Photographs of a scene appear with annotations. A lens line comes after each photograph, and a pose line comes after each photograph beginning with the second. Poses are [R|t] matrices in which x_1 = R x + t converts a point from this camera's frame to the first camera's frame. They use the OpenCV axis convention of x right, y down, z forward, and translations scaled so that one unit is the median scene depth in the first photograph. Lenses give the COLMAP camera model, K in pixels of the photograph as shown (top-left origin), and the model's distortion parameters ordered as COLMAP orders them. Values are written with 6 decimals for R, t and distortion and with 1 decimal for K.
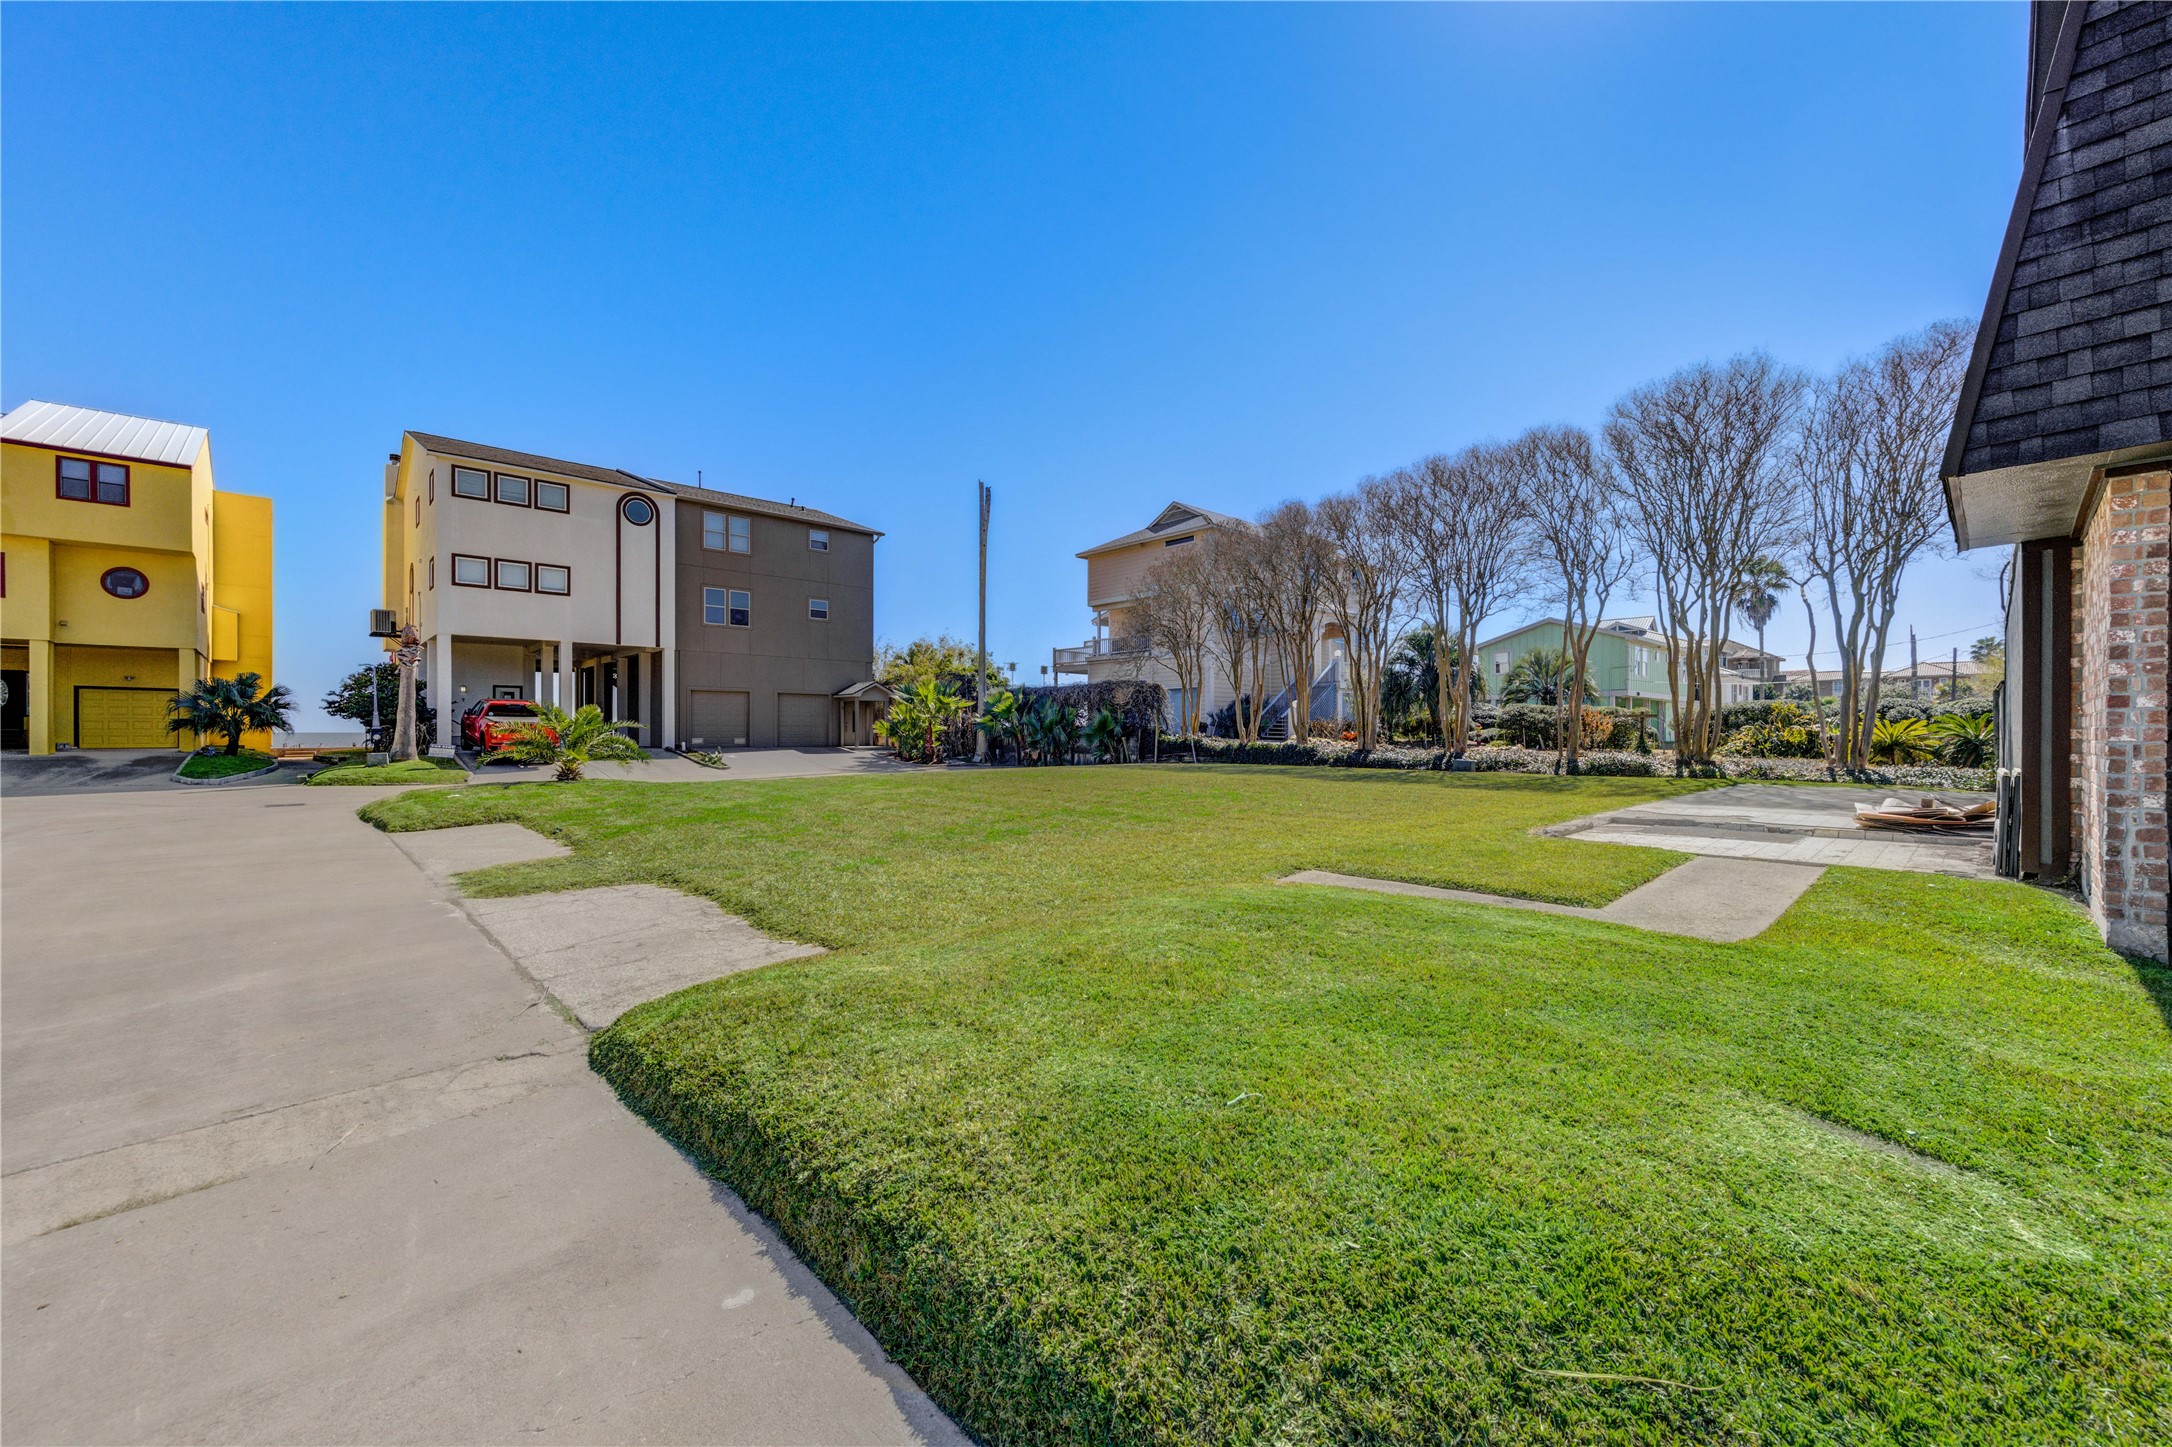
lens RADIAL K [[859.0, 0, 1083.6], [0, 859.0, 731.3], [0, 0, 1]] dist [-0.000551, -0.000130]
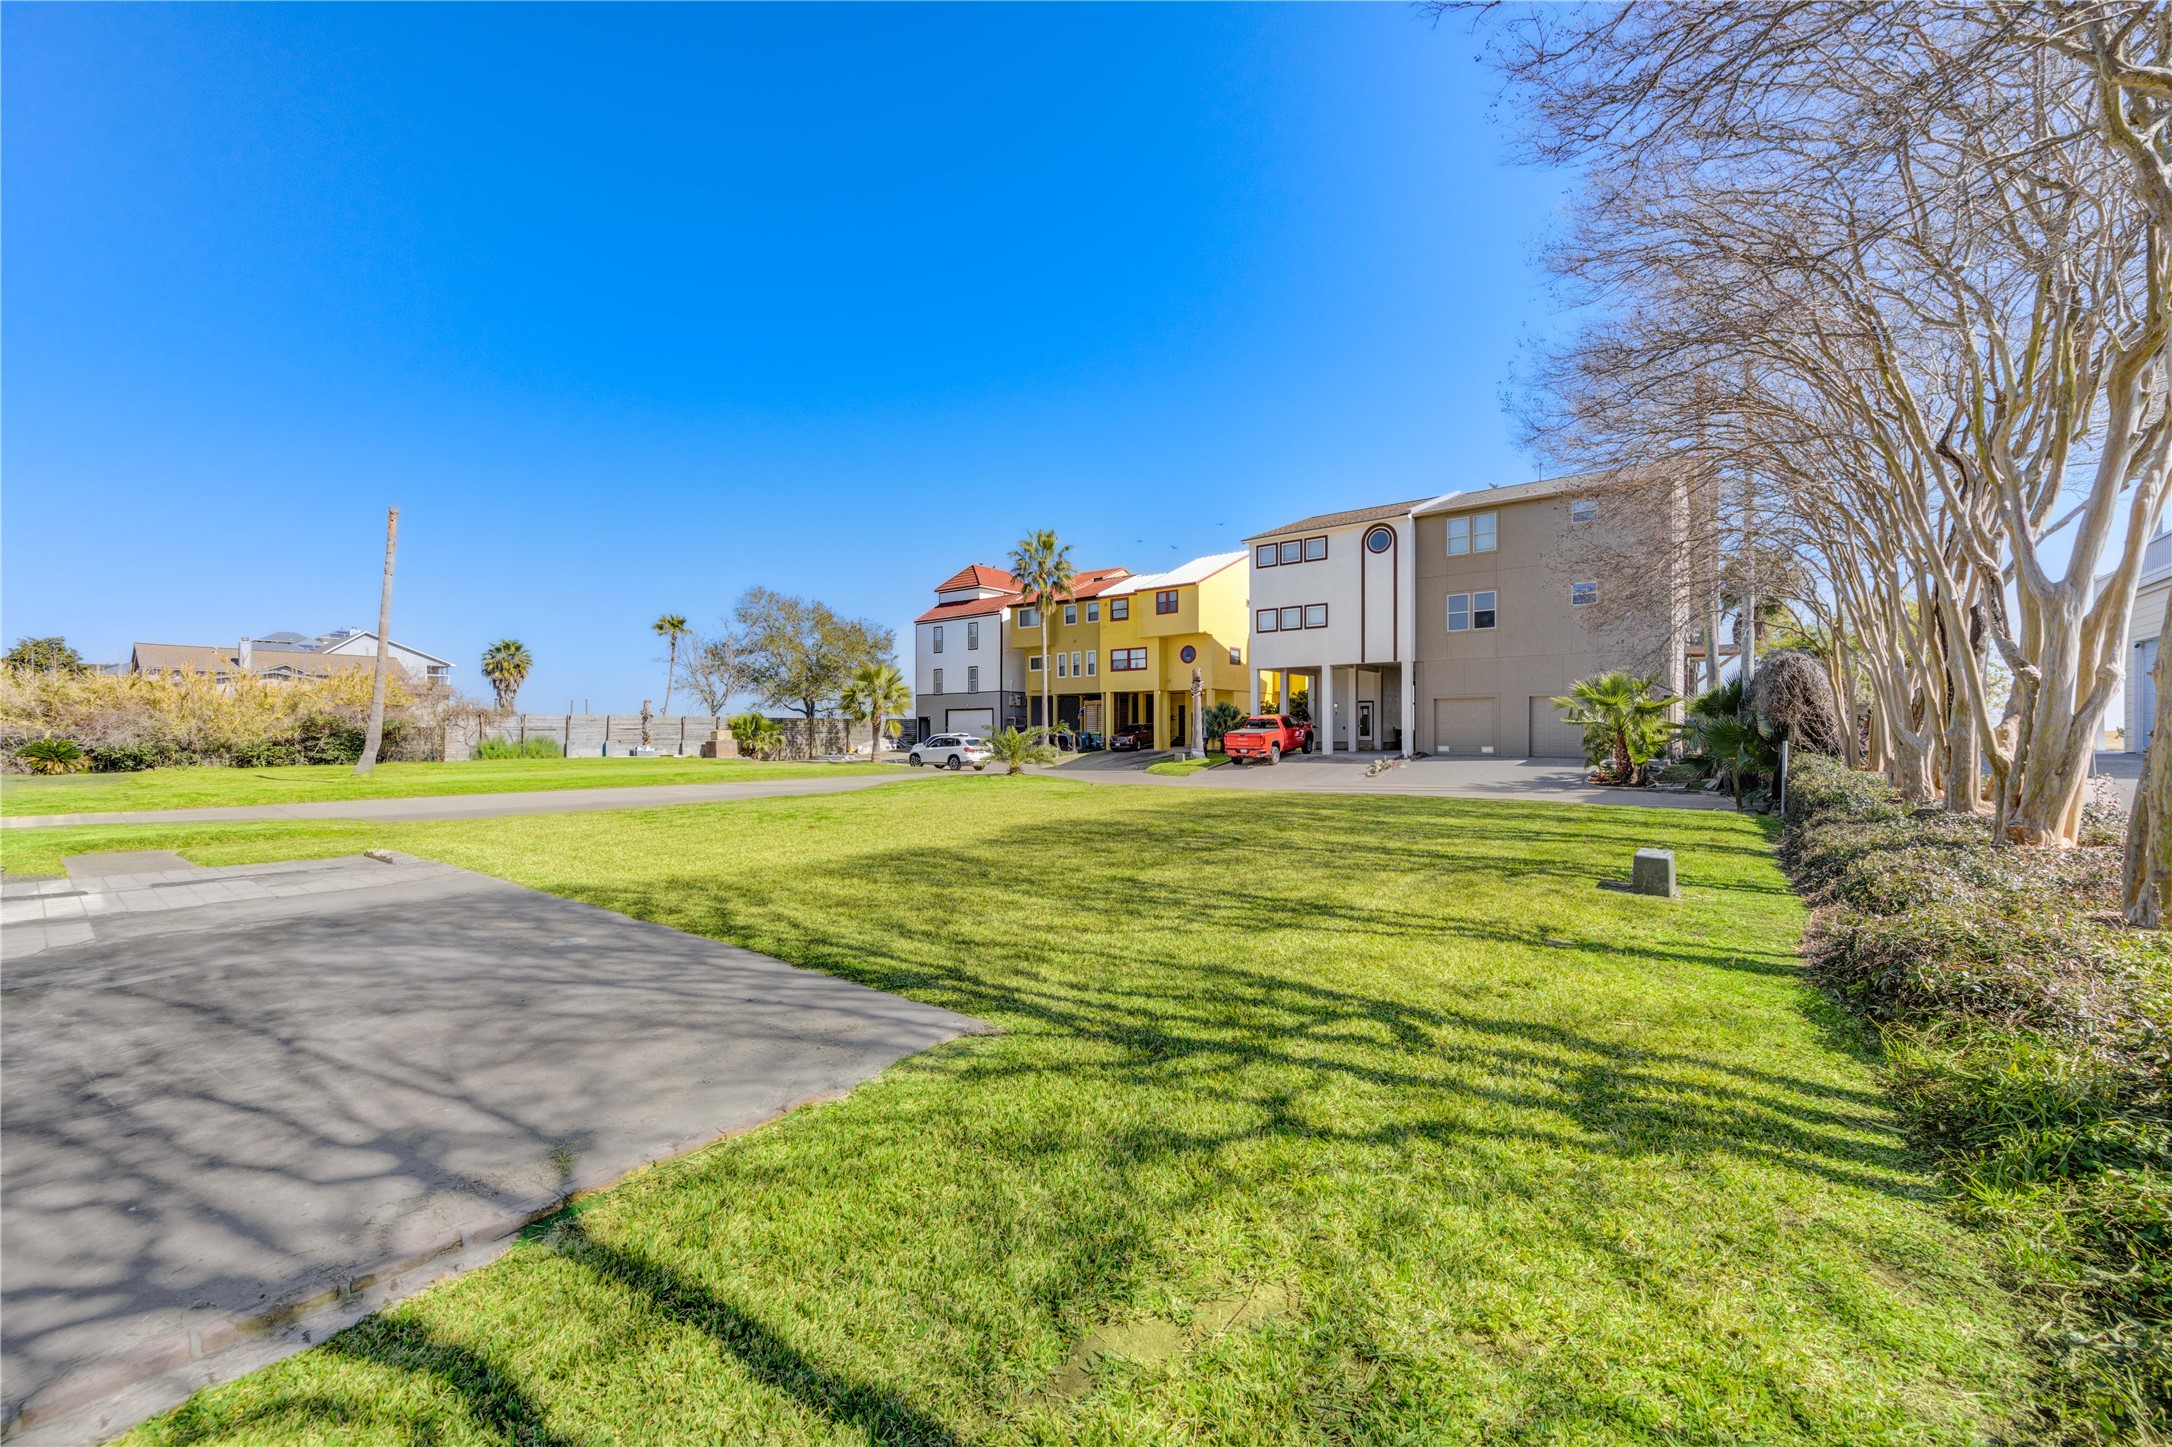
lens RADIAL K [[859.0, 0, 1083.6], [0, 859.0, 731.3], [0, 0, 1]] dist [-0.000551, -0.000130]
pose [[0.135861, -0.006087, -0.990709, 0.541290], [-0.001081, 0.999980, -0.006292, -0.002859], [0.990727, 0.001925, 0.135852, 0.486652]]
